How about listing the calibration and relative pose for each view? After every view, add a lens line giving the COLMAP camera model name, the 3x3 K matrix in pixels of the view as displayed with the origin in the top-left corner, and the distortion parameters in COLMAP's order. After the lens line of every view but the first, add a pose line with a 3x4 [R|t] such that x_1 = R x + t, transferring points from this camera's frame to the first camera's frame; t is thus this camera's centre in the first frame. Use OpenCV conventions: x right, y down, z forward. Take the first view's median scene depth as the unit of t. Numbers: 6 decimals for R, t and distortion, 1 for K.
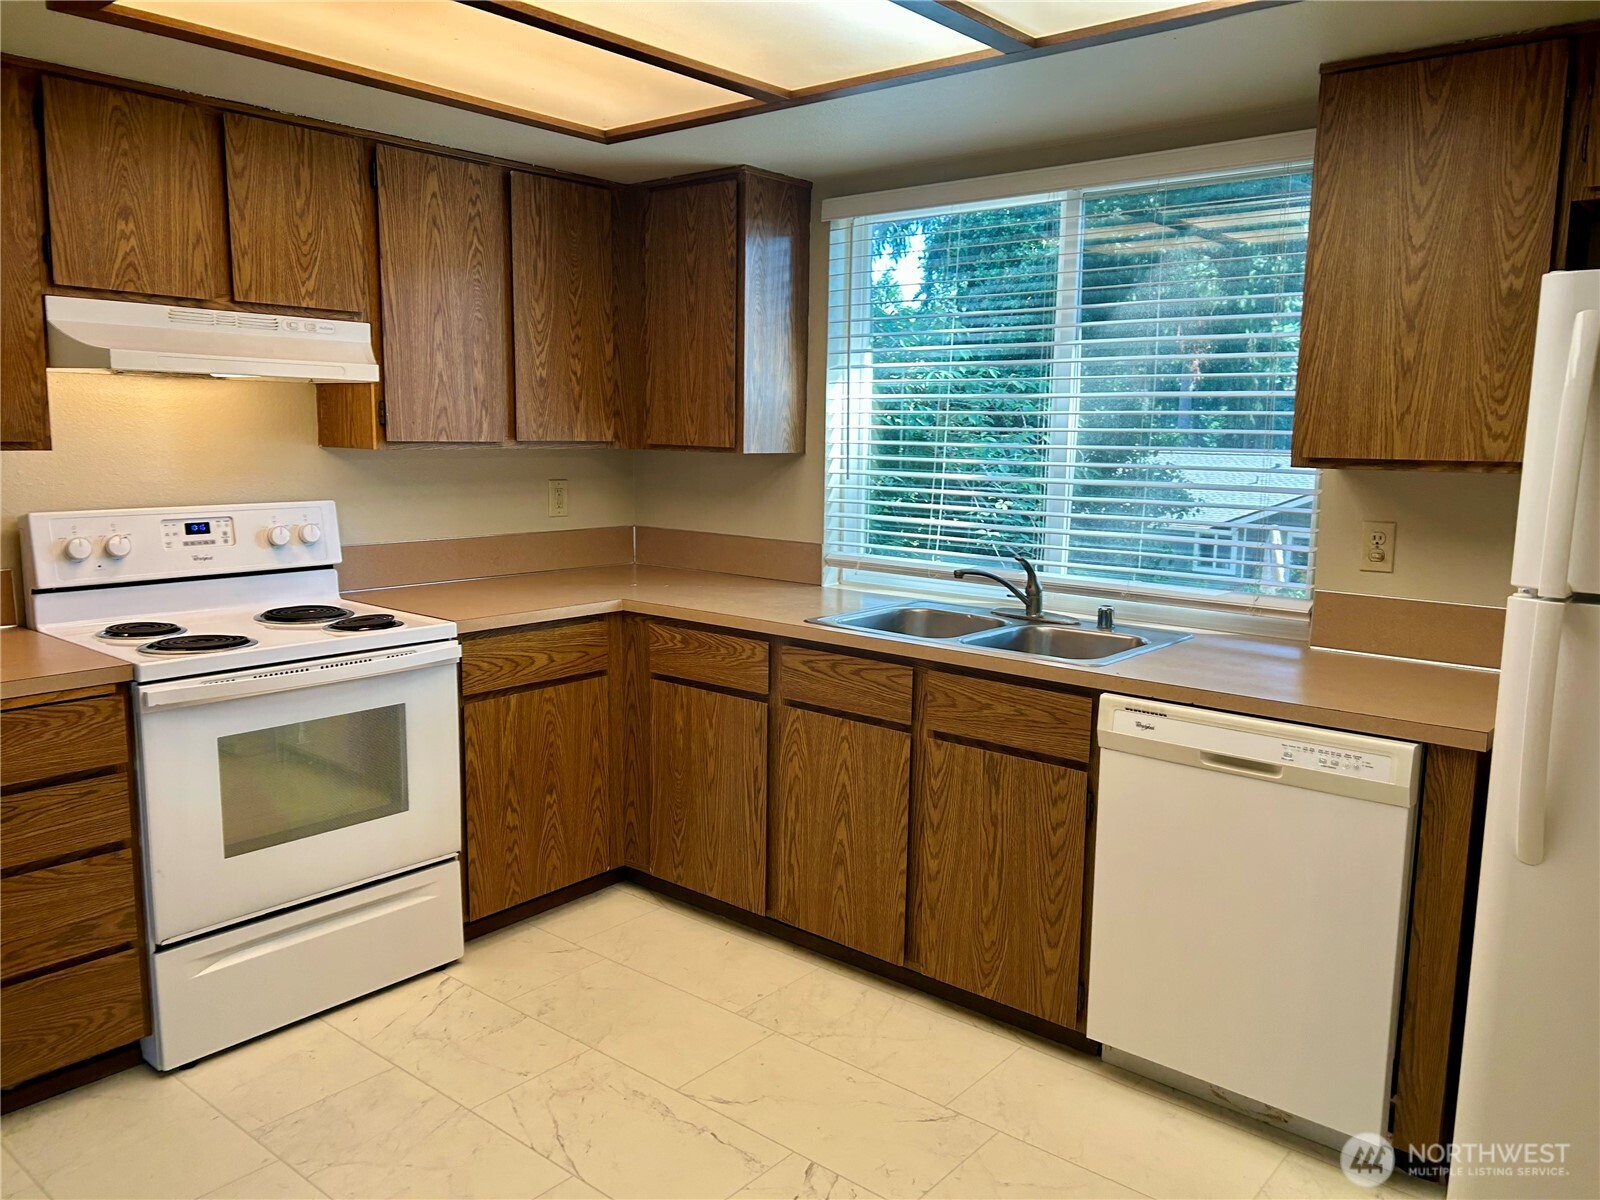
lens RADIAL K [[1221.4, 0, 800.4], [0, 1221.4, 623.5], [0, 0, 1]] dist [0.053186, -0.034147]
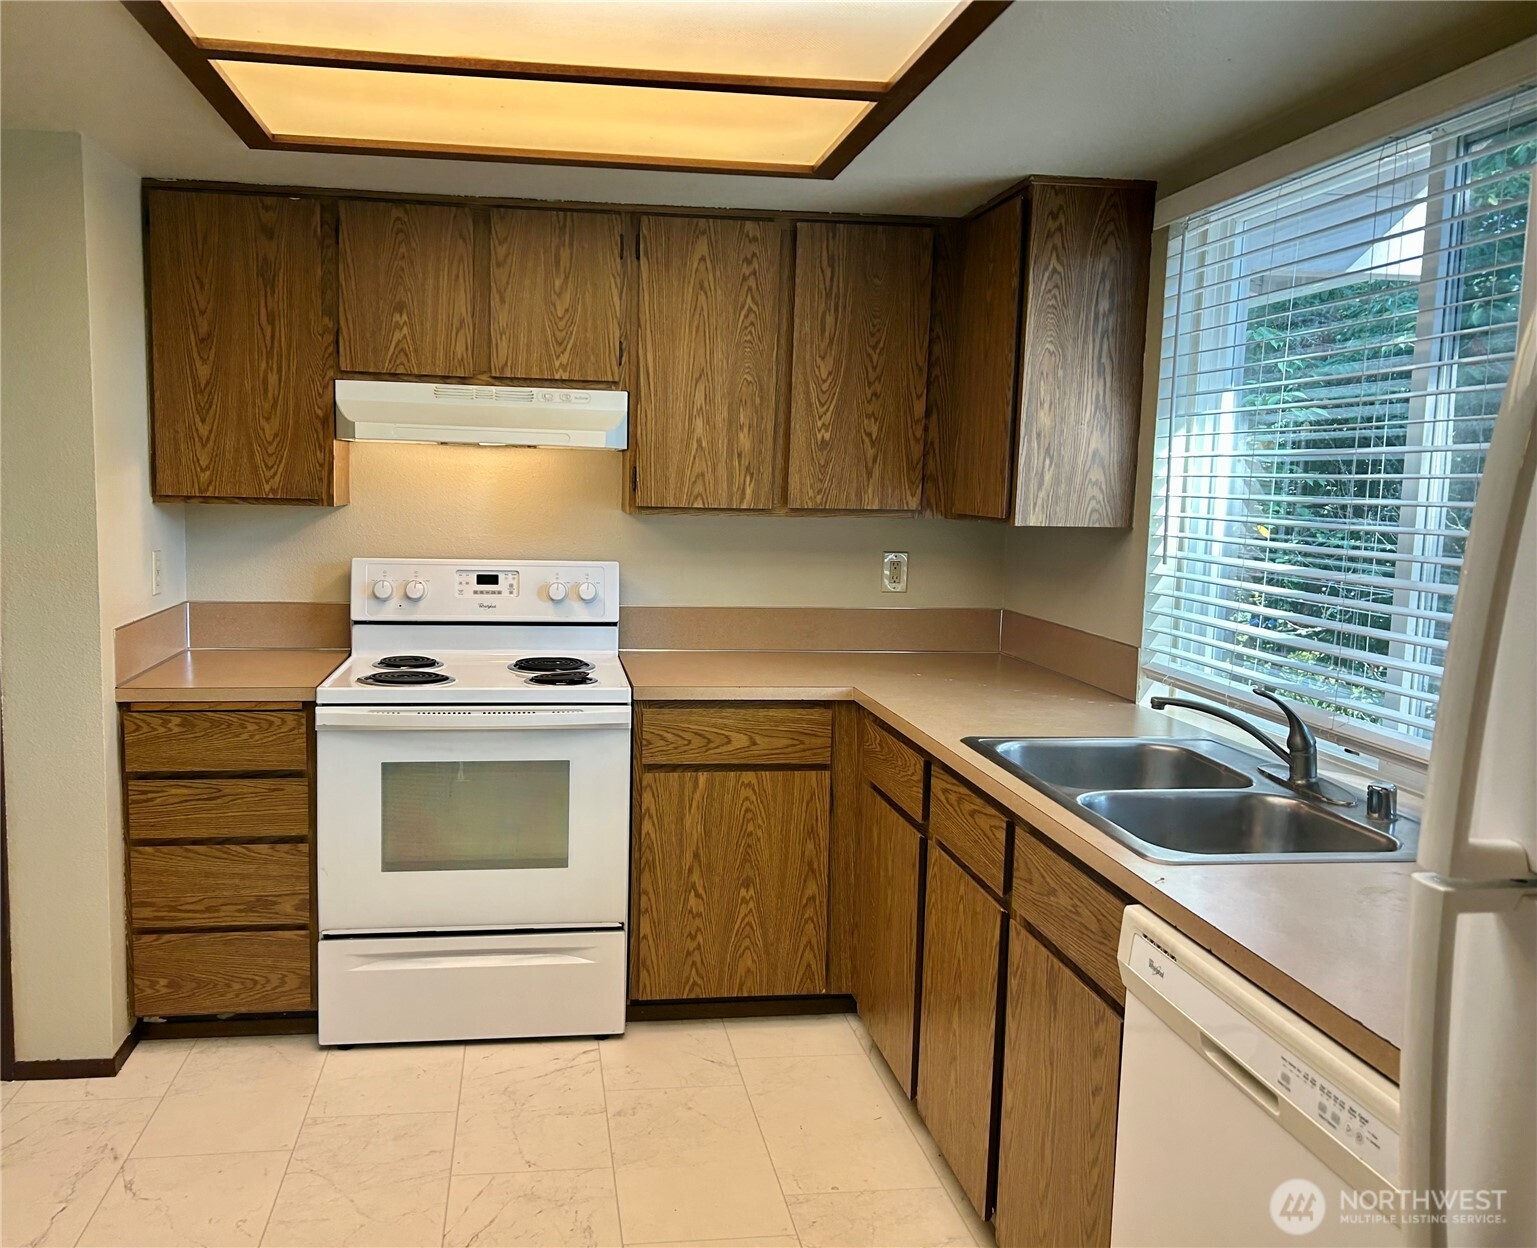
lens RADIAL K [[1260.1, 0, 713.6], [0, 1260.1, 641.4], [0, 0, 1]] dist [0.060536, -0.047751]
pose [[0.731305, 0.087174, -0.676457, 0.444763], [-0.122347, 0.992478, -0.004368, -0.041522], [0.670988, 0.085957, 0.736469, 0.297621]]
